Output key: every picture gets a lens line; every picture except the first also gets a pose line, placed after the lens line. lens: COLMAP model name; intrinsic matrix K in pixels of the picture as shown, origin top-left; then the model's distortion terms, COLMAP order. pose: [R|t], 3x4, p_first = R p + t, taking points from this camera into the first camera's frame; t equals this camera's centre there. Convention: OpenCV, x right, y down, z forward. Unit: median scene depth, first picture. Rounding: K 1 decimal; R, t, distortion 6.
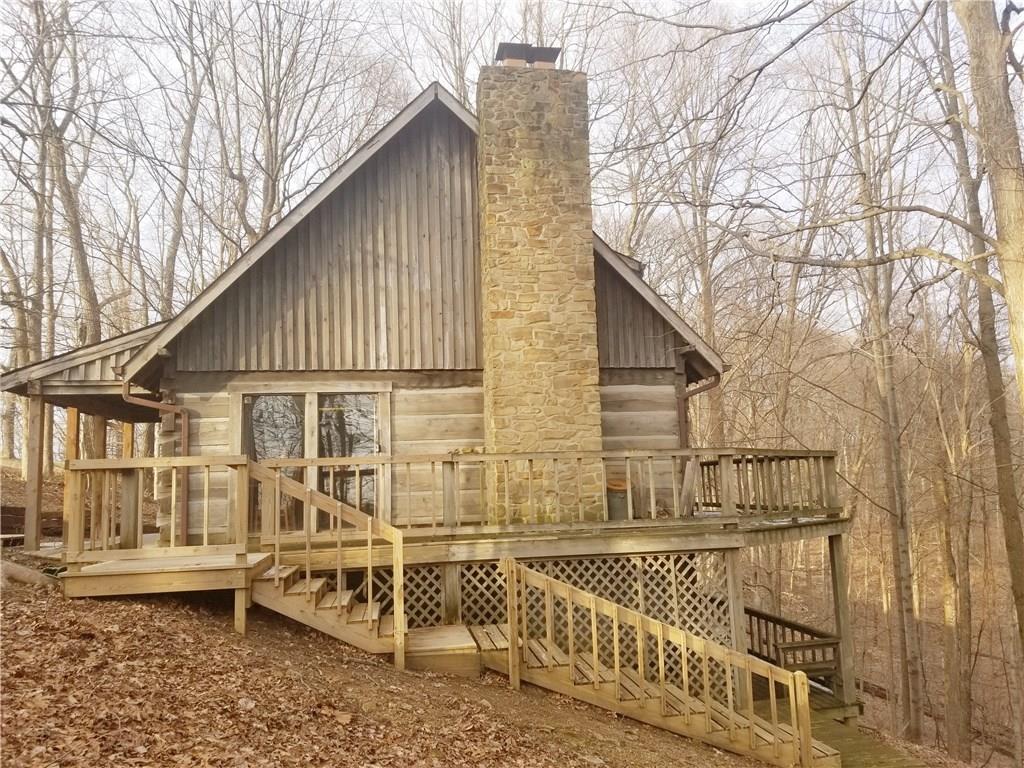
lens RADIAL K [[809.8, 0, 495.9], [0, 809.8, 378.3], [0, 0, 1]] dist [0.104933, -0.176923]
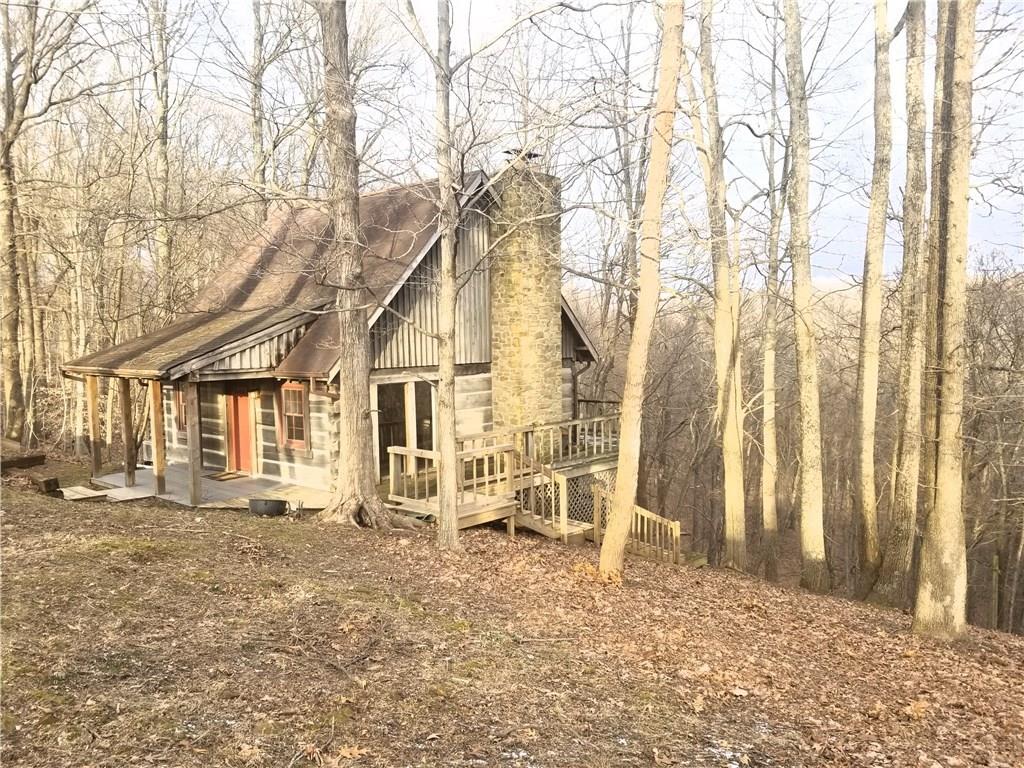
lens RADIAL K [[800.2, 0, 497.2], [0, 800.2, 387.5], [0, 0, 1]] dist [0.050963, -0.087546]
pose [[0.801165, -0.022604, 0.598016, -0.956499], [-0.087122, 0.984235, 0.153920, -0.206497], [-0.592067, -0.175416, 0.786566, -0.237508]]
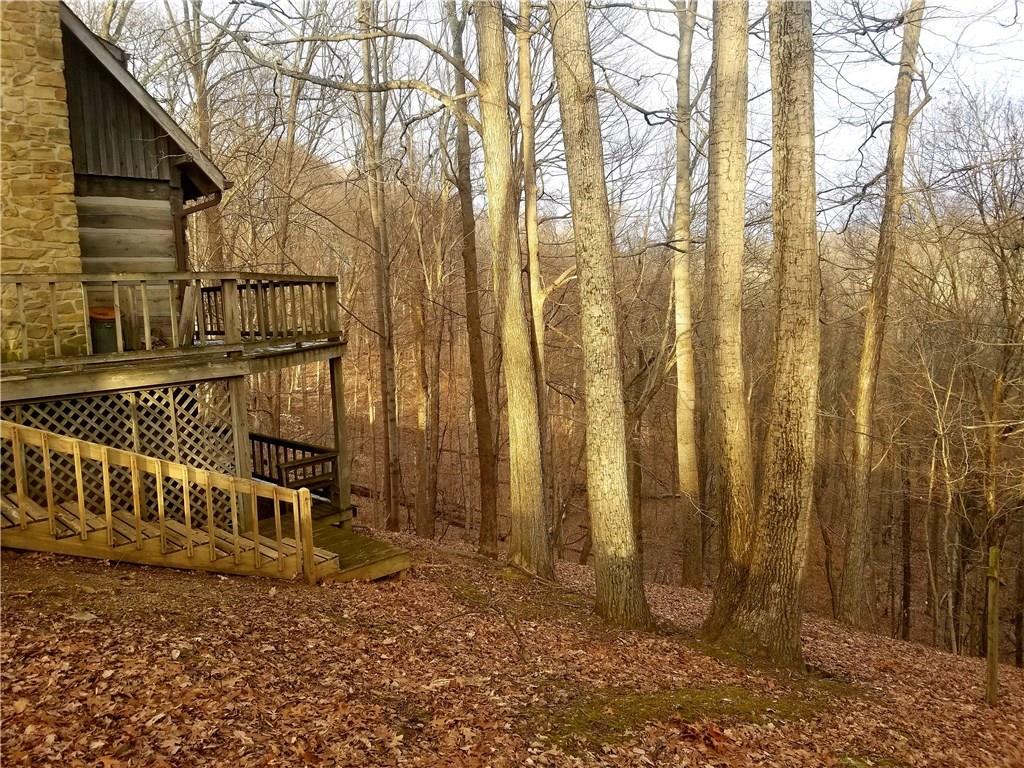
lens RADIAL K [[809.8, 0, 495.9], [0, 809.8, 378.3], [0, 0, 1]] dist [0.104933, -0.176923]
pose [[0.828921, -0.060250, 0.556111, 0.005257], [-0.056490, 0.980083, 0.190386, 0.008086], [-0.556505, -0.189229, 0.809008, 0.043655]]
